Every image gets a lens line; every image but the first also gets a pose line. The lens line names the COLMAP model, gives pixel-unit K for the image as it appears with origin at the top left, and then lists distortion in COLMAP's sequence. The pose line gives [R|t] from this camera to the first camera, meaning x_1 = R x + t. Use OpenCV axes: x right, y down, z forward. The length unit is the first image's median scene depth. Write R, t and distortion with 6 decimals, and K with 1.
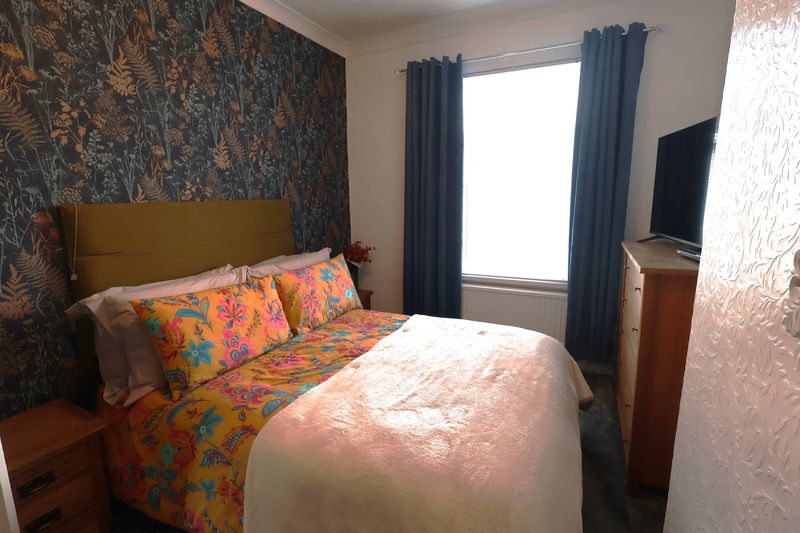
lens RADIAL K [[370.7, 0, 400.3], [0, 370.7, 257.8], [0, 0, 1]] dist [-0.001934, 0.000208]
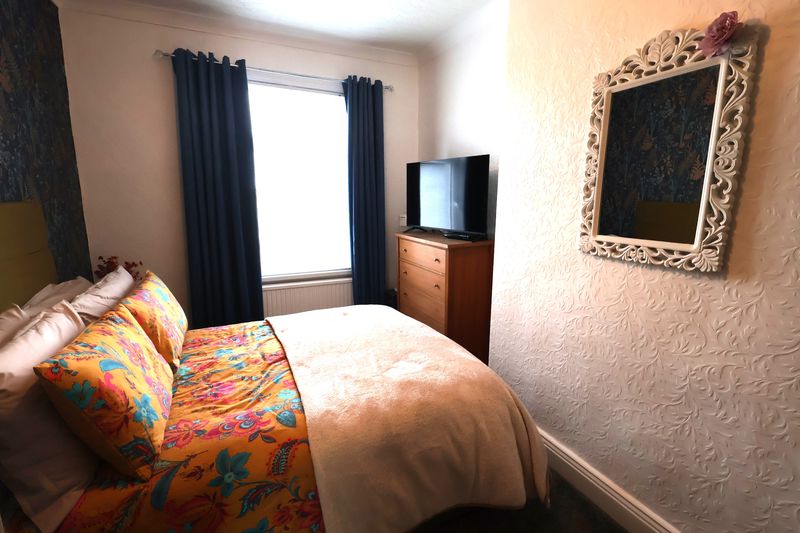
lens RADIAL K [[370.7, 0, 400.3], [0, 370.7, 257.8], [0, 0, 1]] dist [-0.001934, 0.000208]
pose [[0.620629, -0.110419, 0.776291, -0.667084], [0.116952, 0.991996, 0.047600, -0.018067], [-0.775334, 0.061247, 0.628575, 0.107241]]
